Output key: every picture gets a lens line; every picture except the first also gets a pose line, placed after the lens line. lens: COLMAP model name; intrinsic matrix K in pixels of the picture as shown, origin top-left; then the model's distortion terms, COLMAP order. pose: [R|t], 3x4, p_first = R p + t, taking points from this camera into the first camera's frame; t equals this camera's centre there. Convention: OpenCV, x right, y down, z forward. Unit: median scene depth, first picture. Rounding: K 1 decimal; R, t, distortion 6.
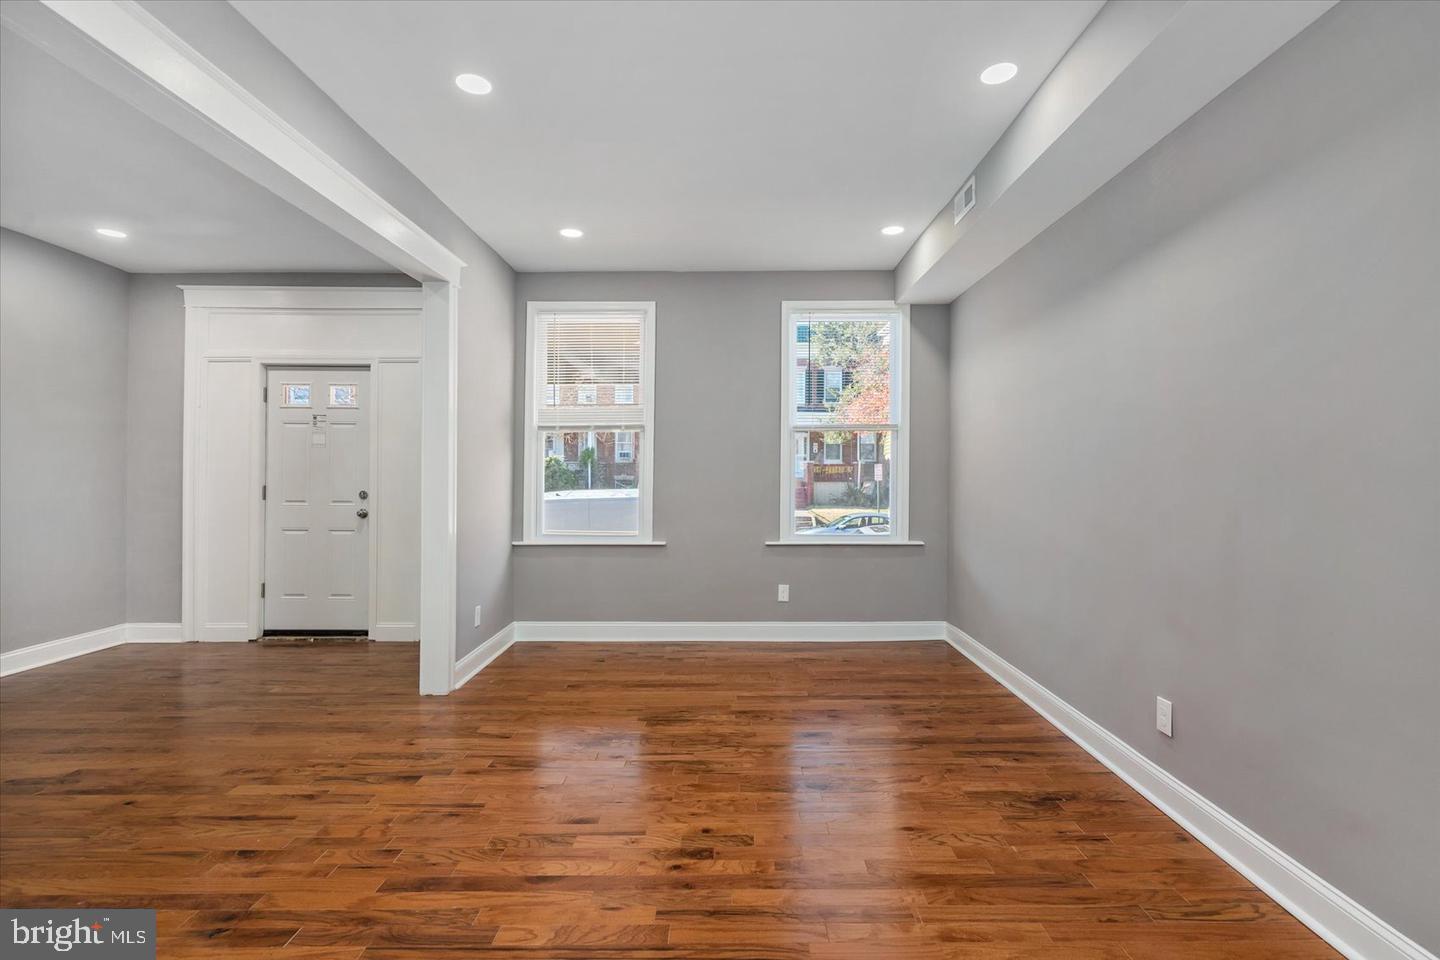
lens RADIAL K [[663.9, 0, 734.1], [0, 663.9, 465.6], [0, 0, 1]] dist [-0.003416, 0.000450]
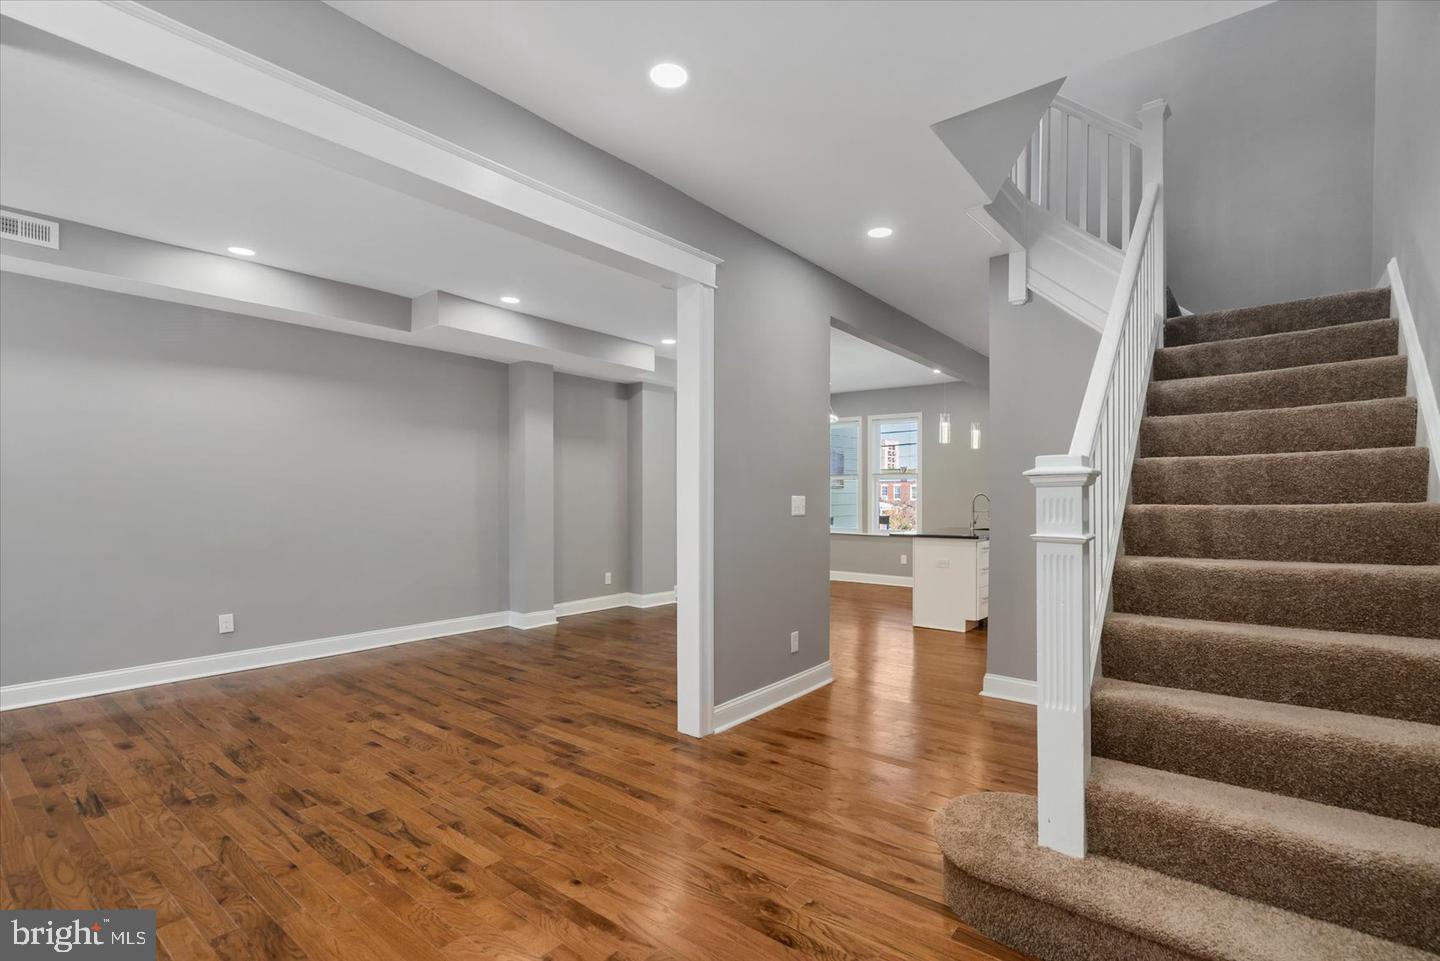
lens RADIAL K [[671.6, 0, 734.7], [0, 671.6, 497.2], [0, 0, 1]] dist [-0.004834, 0.001851]
pose [[-0.785149, -0.006013, 0.619278, -1.439725], [-0.012210, 0.999909, -0.005771, 0.012308], [-0.619187, -0.012092, -0.785151, 1.396271]]
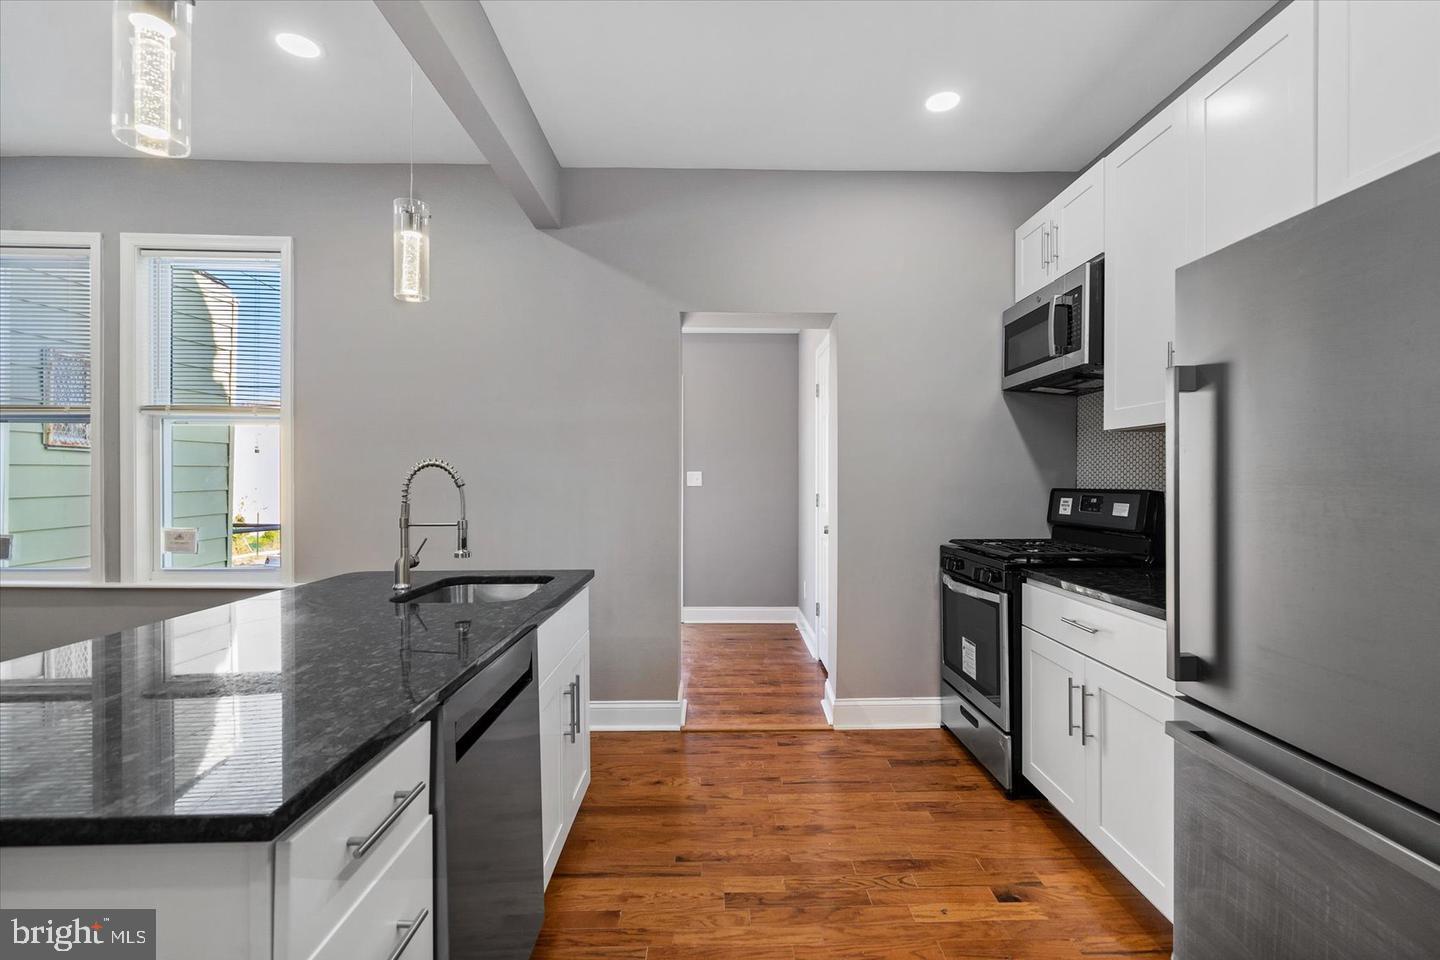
lens RADIAL K [[669.9, 0, 735.1], [0, 669.9, 475.7], [0, 0, 1]] dist [-0.002959, -0.000267]
pose [[-0.999659, -0.006285, -0.025339, -0.875363], [-0.005938, 0.999888, -0.013734, -0.006121], [0.025422, -0.013578, -0.999585, -0.542432]]
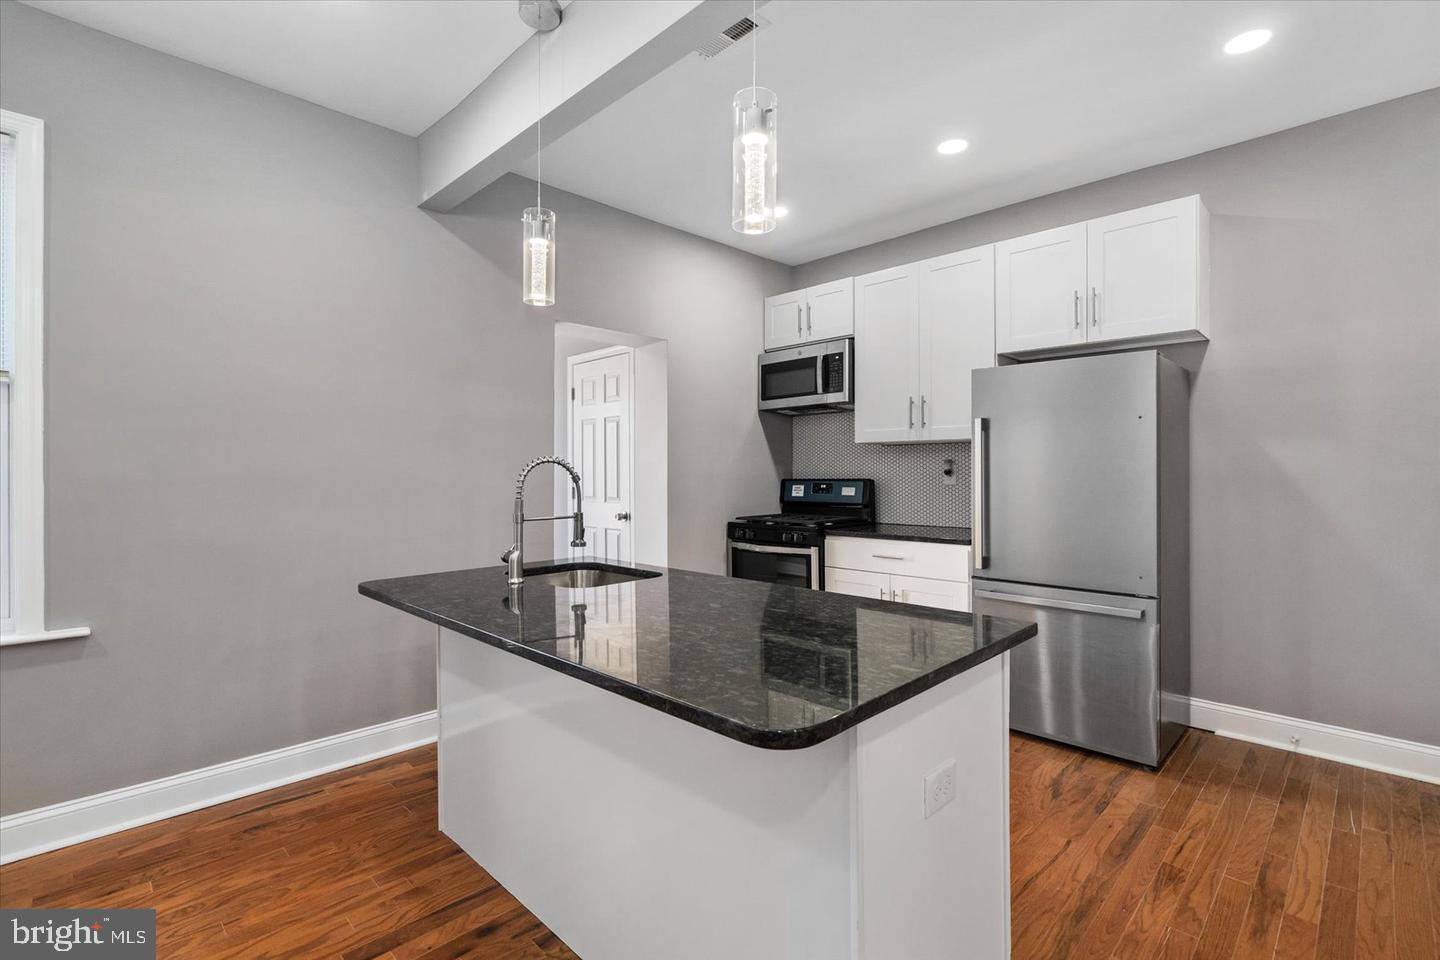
lens RADIAL K [[666.1, 0, 738.0], [0, 666.1, 469.4], [0, 0, 1]] dist [-0.001502, 0.000378]
pose [[-0.697649, -0.005007, -0.716422, -0.146581], [0.007862, 0.999862, -0.014645, -0.003848], [0.716396, -0.015850, -0.697514, -0.592000]]
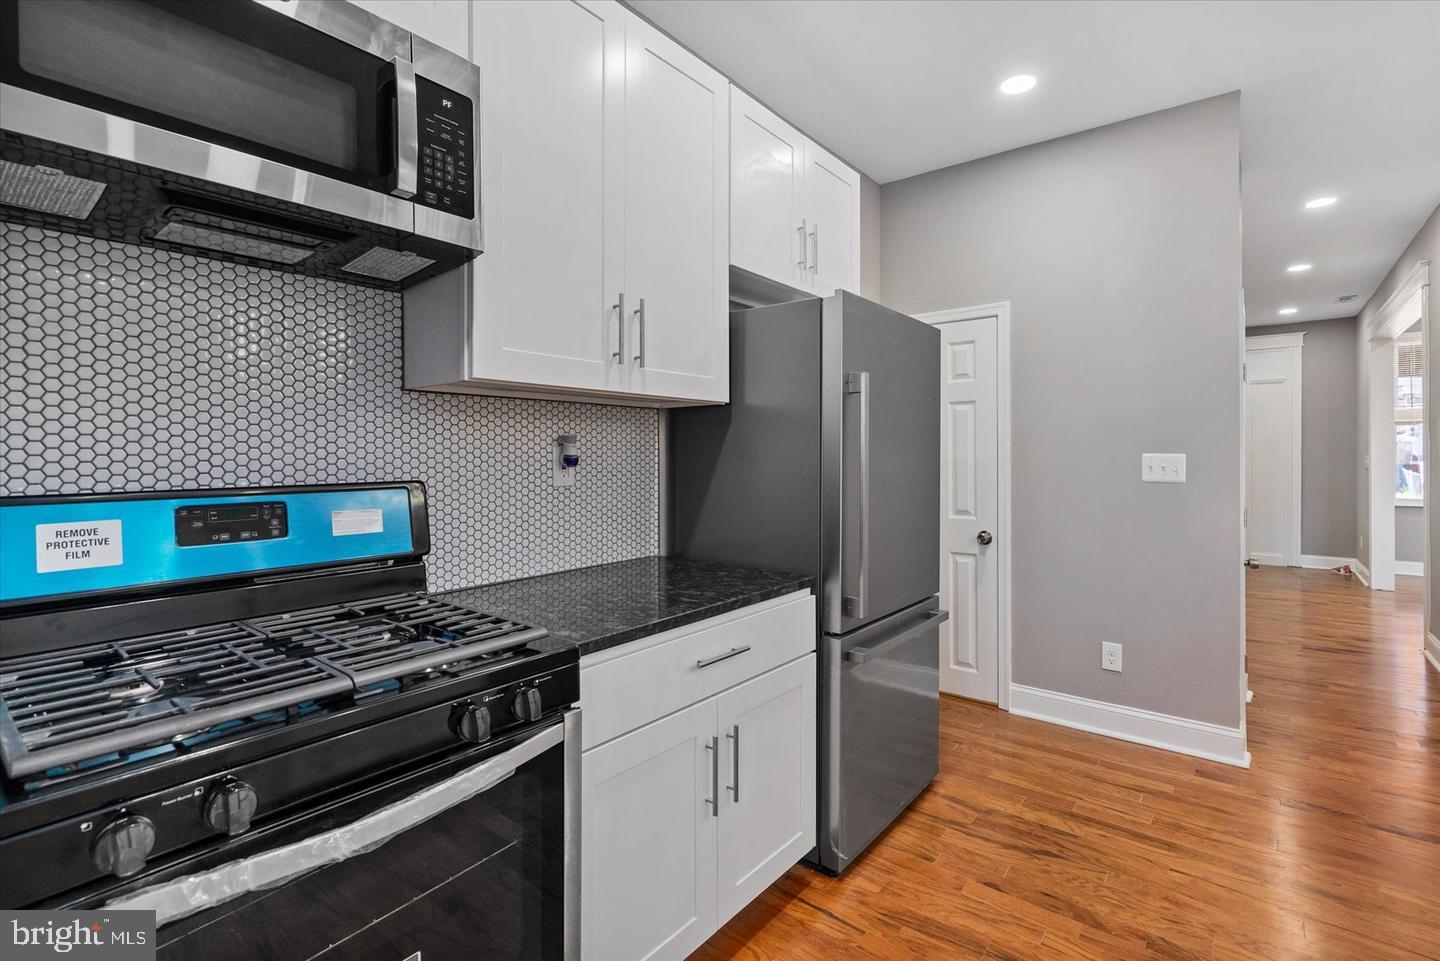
lens RADIAL K [[668.2, 0, 726.3], [0, 668.2, 452.9], [0, 0, 1]] dist [-0.003784, 0.000326]
pose [[0.783260, -0.007128, -0.621654, -0.926490], [0.011474, 0.999930, 0.002991, -0.024323], [0.621589, -0.009476, 0.783287, -1.733051]]
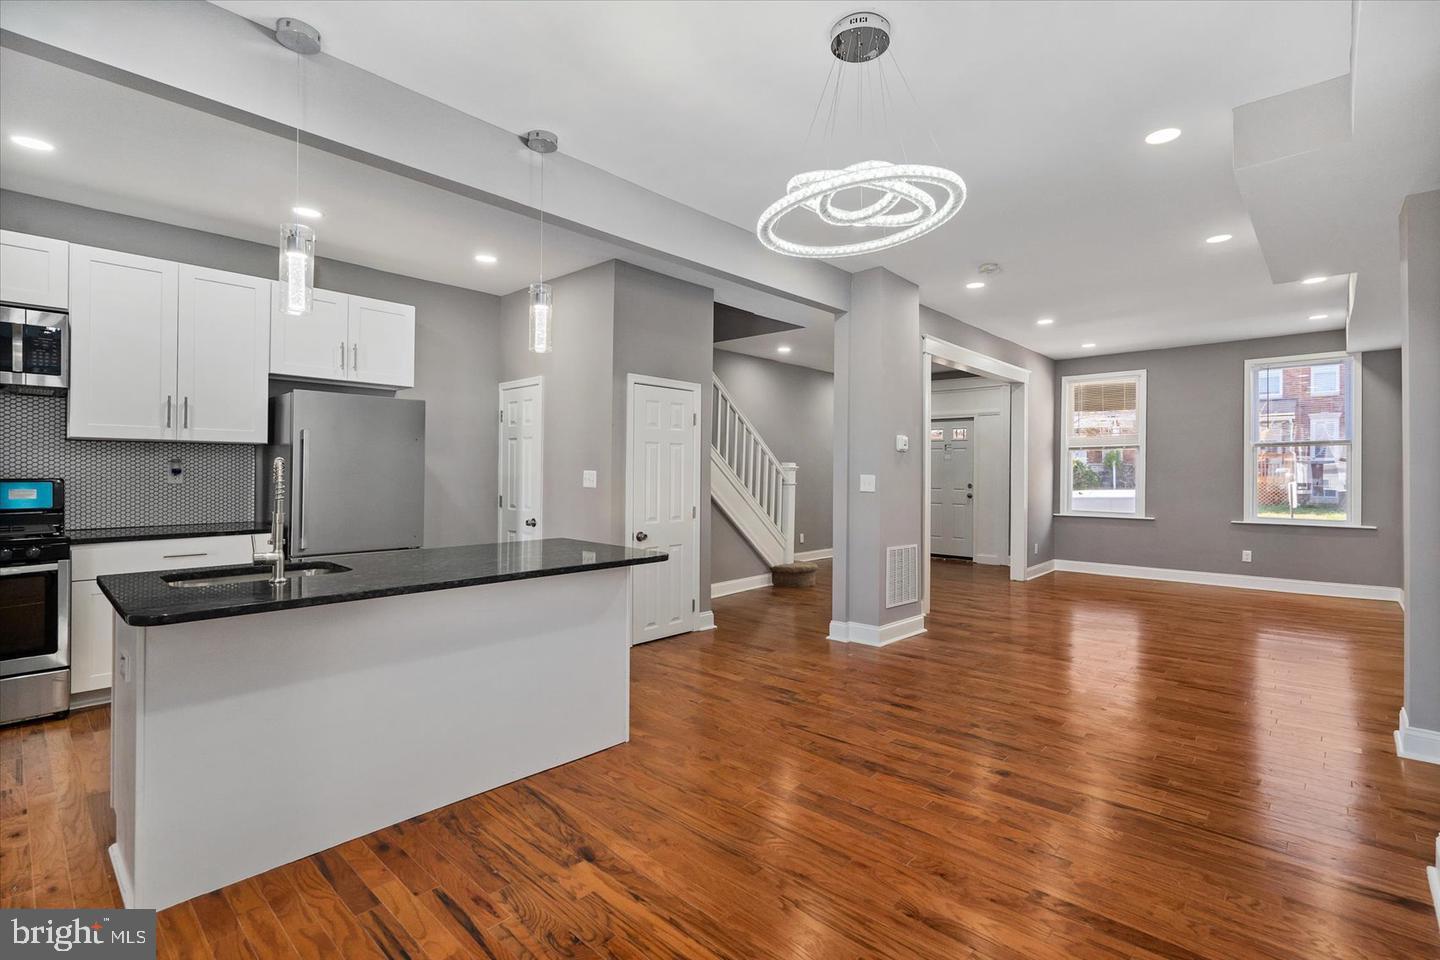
lens RADIAL K [[663.9, 0, 734.1], [0, 663.9, 465.6], [0, 0, 1]] dist [-0.003416, 0.000450]
pose [[0.737542, -0.004981, -0.675283, 0.403650], [0.003874, 0.999988, -0.003145, -0.018784], [0.675290, -0.000297, 0.737552, -1.524760]]
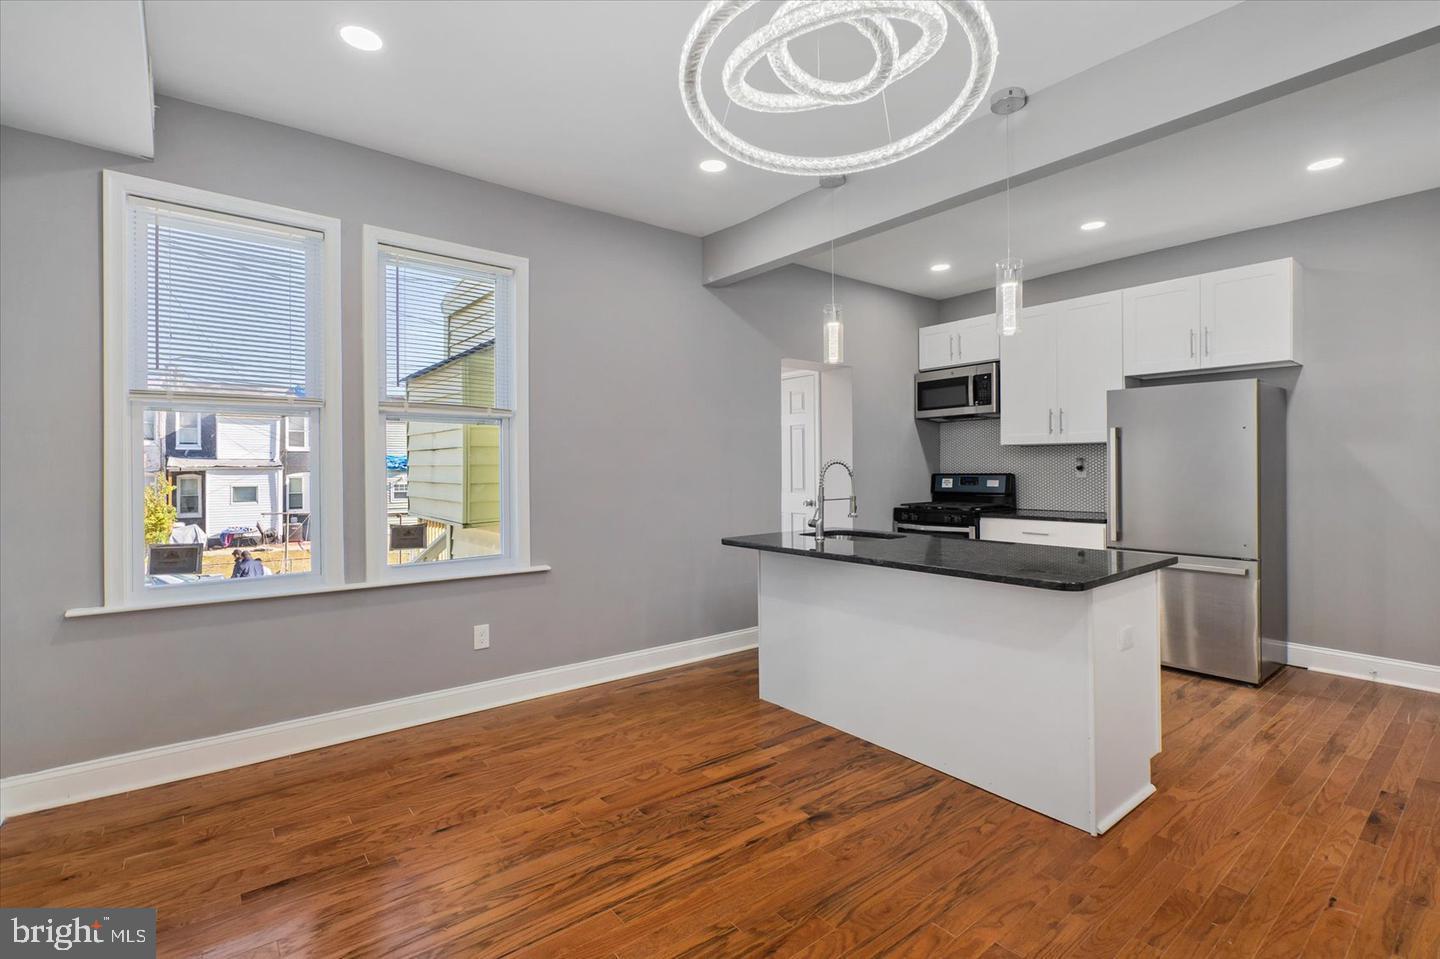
lens RADIAL K [[663.9, 0, 734.1], [0, 663.9, 465.1], [0, 0, 1]] dist [-0.003416, 0.000450]
pose [[-0.776771, -0.001357, -0.629781, 0.371078], [0.010140, 0.999841, -0.014662, -0.006093], [0.629701, -0.017775, -0.776634, -0.463109]]
